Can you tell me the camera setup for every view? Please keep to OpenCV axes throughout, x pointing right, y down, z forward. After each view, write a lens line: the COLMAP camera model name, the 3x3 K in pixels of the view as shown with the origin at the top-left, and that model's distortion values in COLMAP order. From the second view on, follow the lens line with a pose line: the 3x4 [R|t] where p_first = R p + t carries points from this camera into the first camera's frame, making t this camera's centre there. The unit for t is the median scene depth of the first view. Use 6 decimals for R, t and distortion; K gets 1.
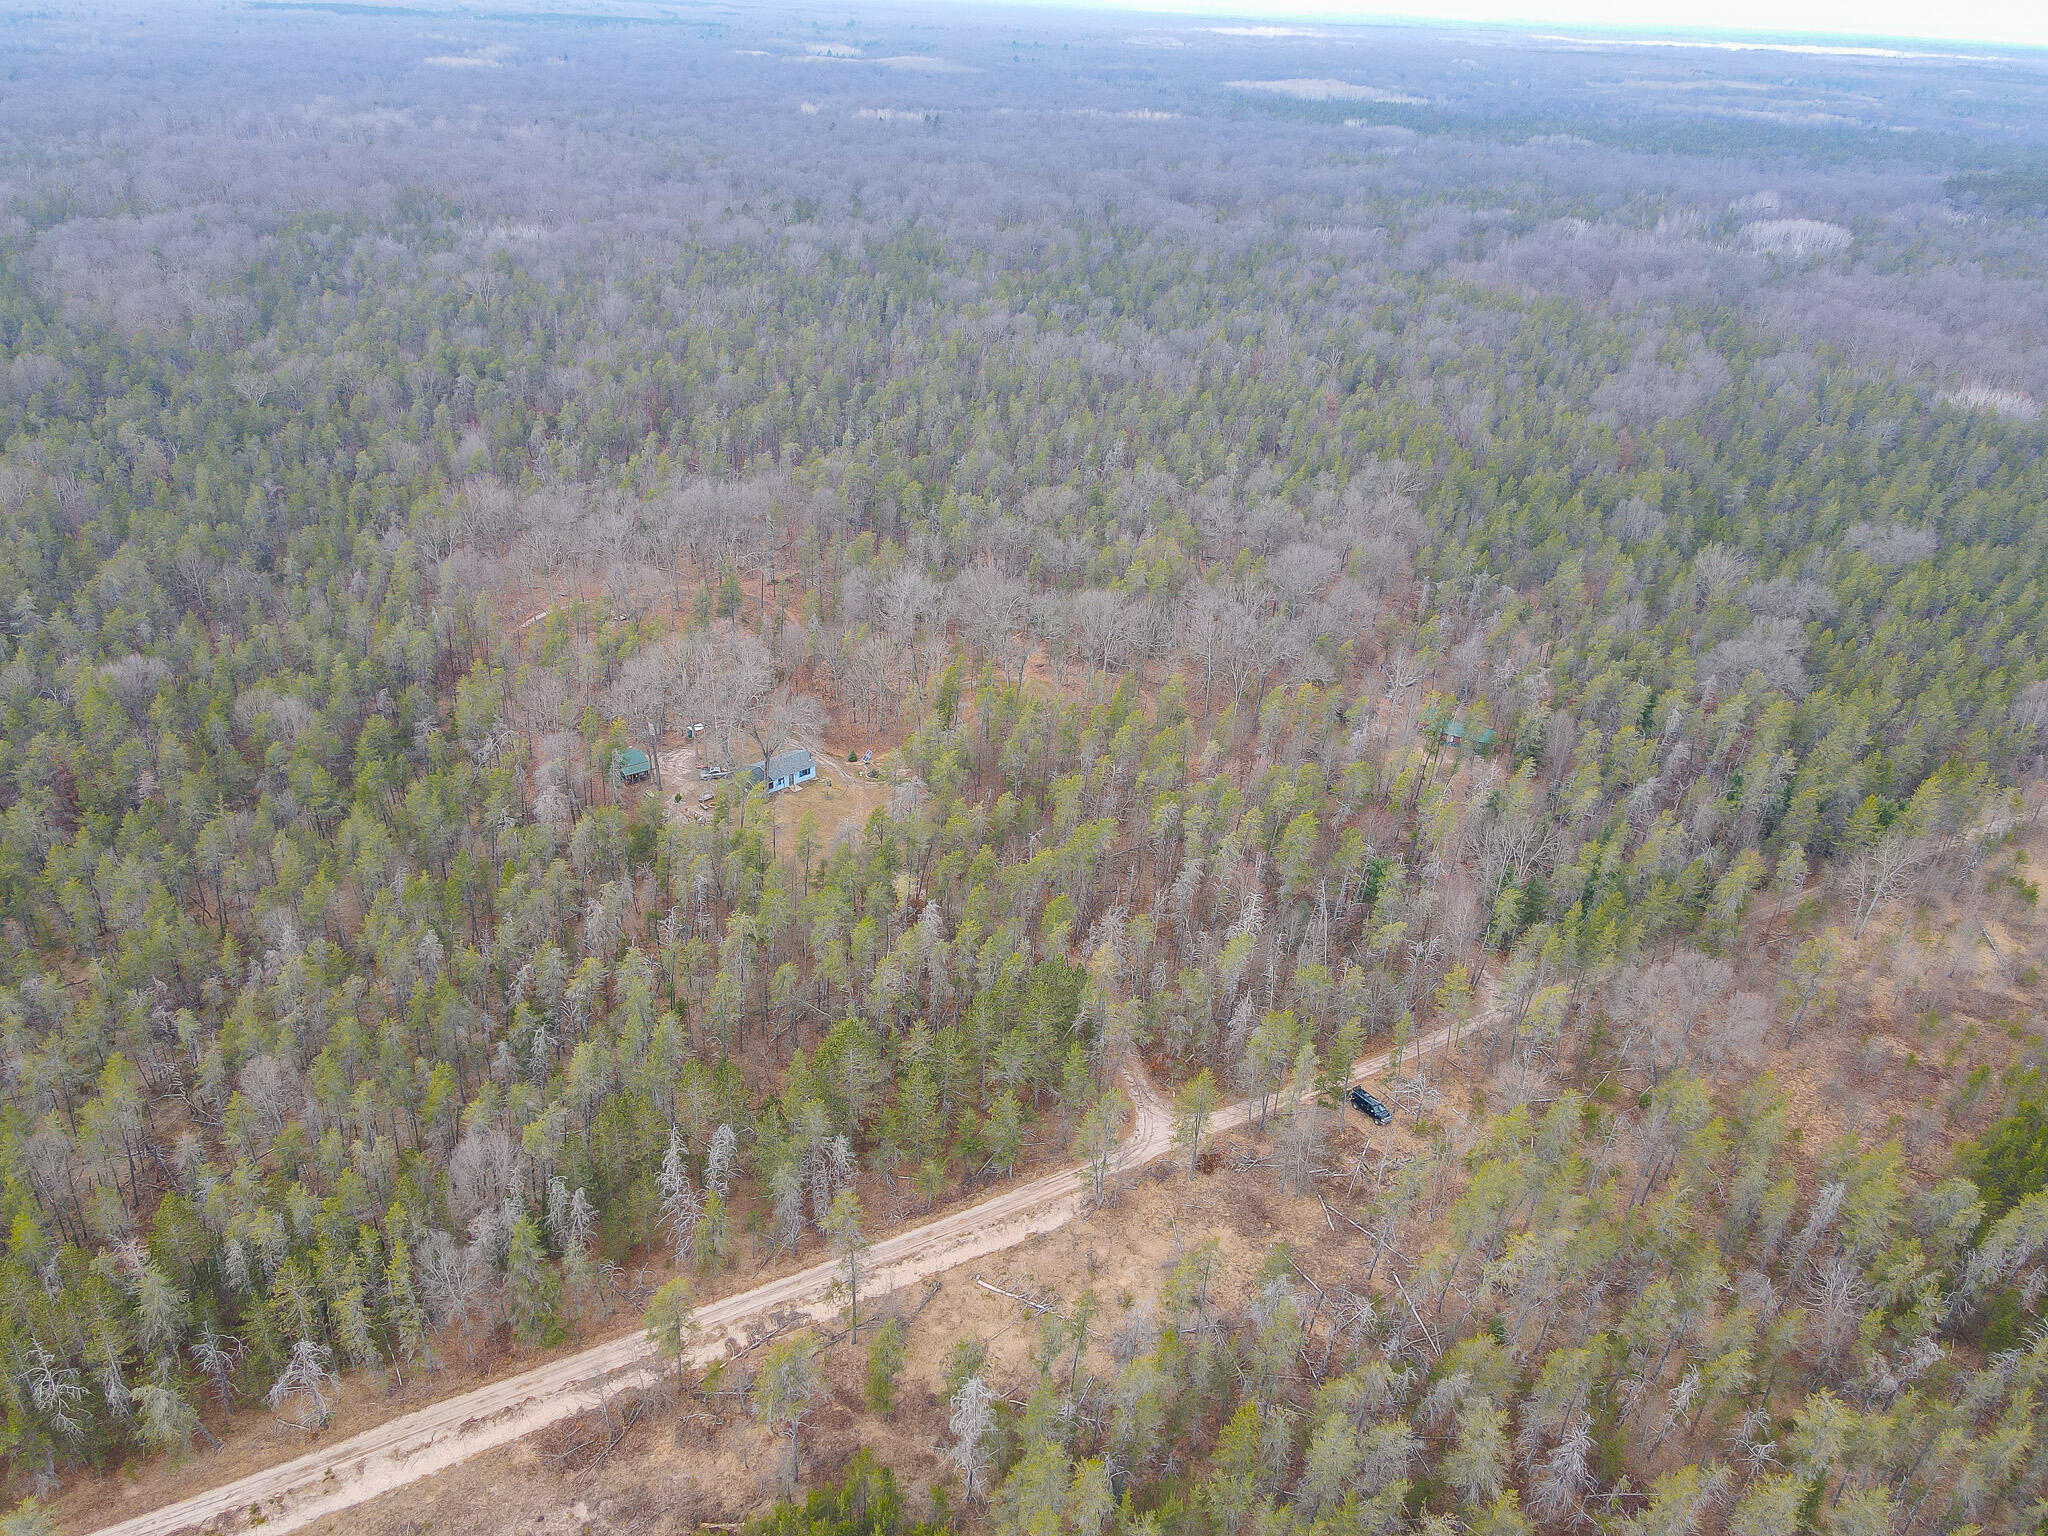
lens RADIAL K [[1476.4, 0, 1024.0], [0, 1476.4, 768.0], [0, 0, 1]] dist [0.007992, 0.028731]
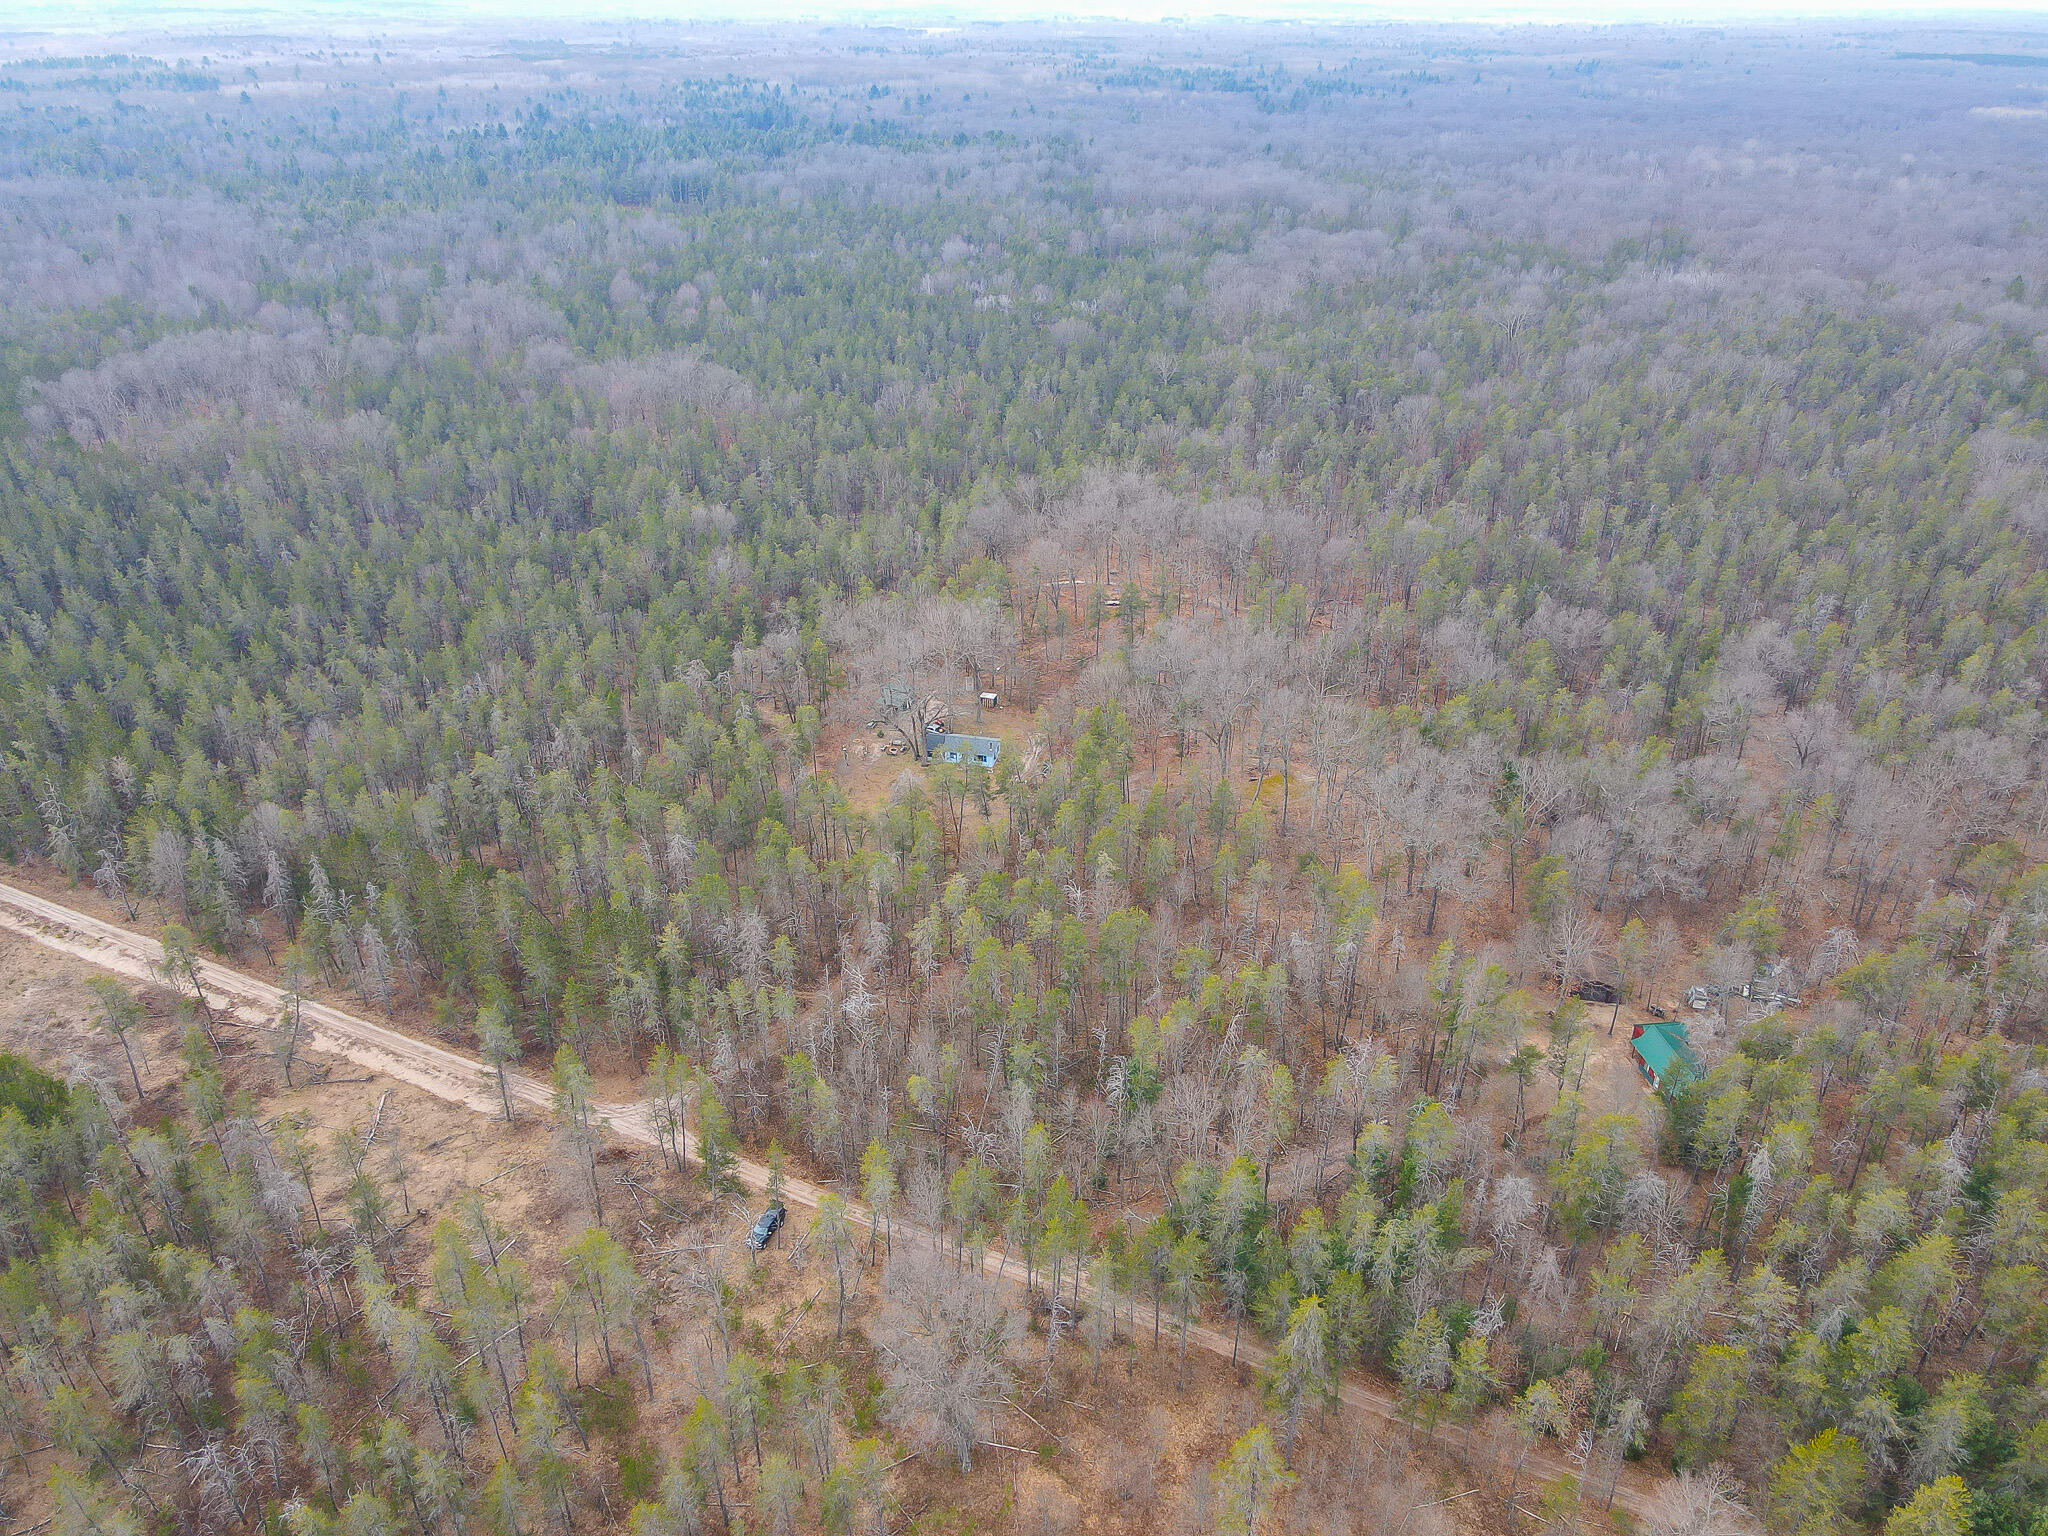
lens RADIAL K [[1488.1, 0, 1024.0], [0, 1488.1, 768.0], [0, 0, 1]] dist [0.003594, 0.022655]
pose [[0.574899, 0.348327, -0.740378, 0.790280], [-0.371448, 0.917350, 0.143159, -0.184995], [0.729052, 0.192710, 0.656769, 0.419347]]
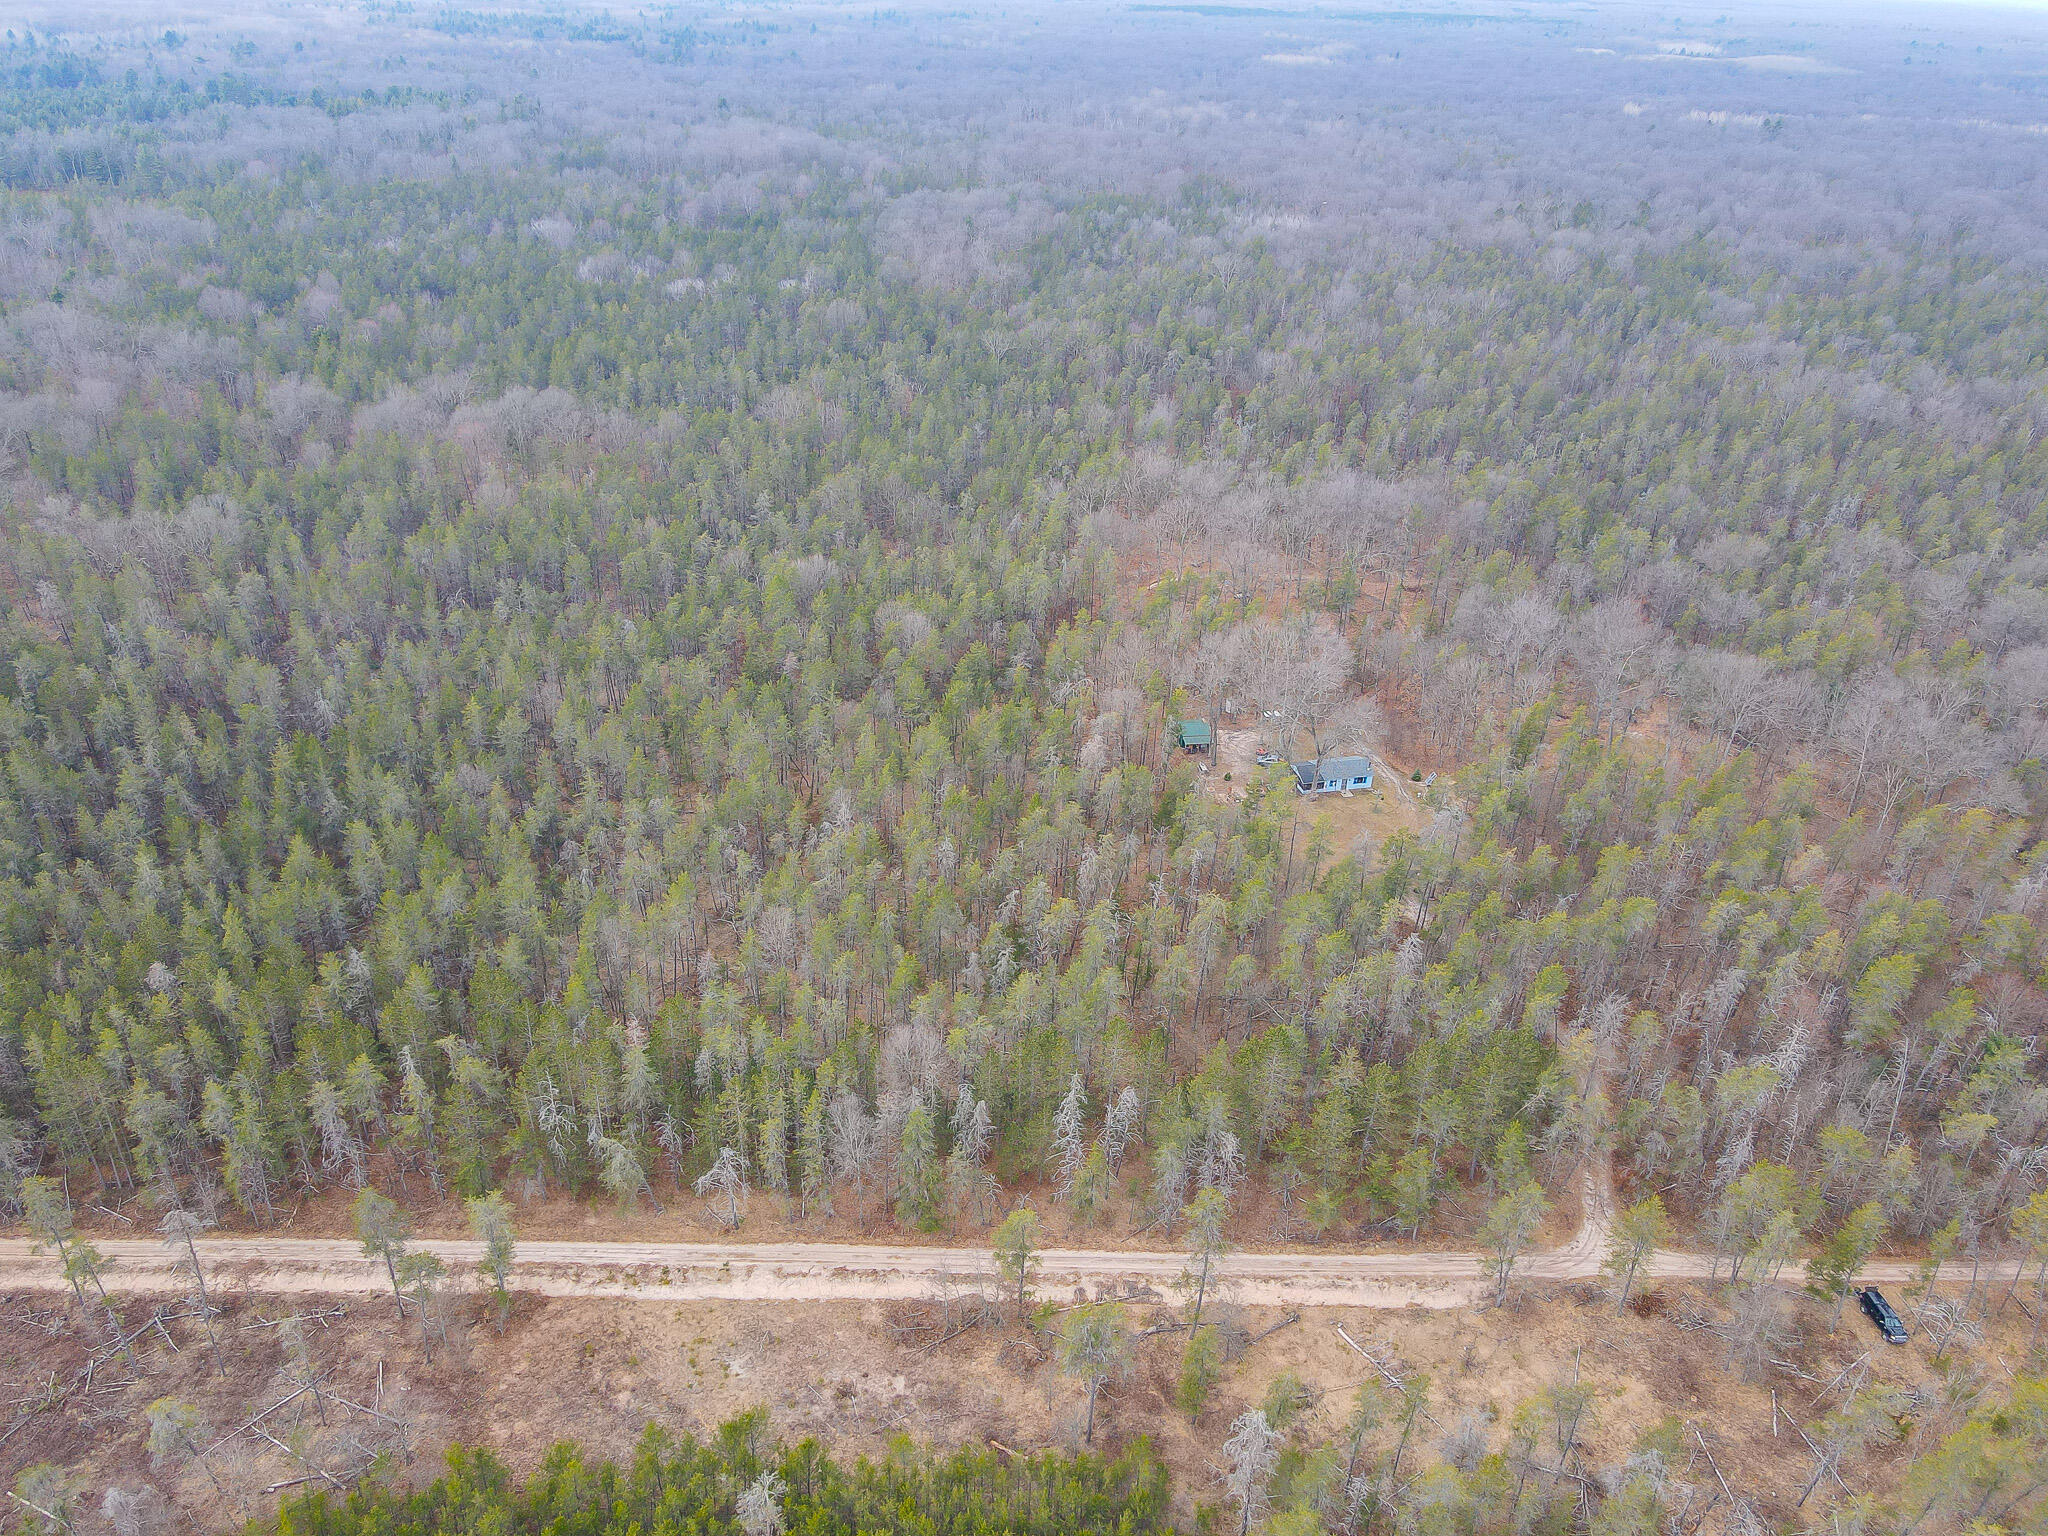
lens RADIAL K [[1488.1, 0, 1024.0], [0, 1488.1, 768.0], [0, 0, 1]] dist [0.003594, 0.022655]
pose [[0.879014, 0.216576, -0.424770, 0.091688], [-0.217167, 0.974968, 0.047700, -0.004535], [0.424468, 0.050317, 0.904044, 0.023460]]
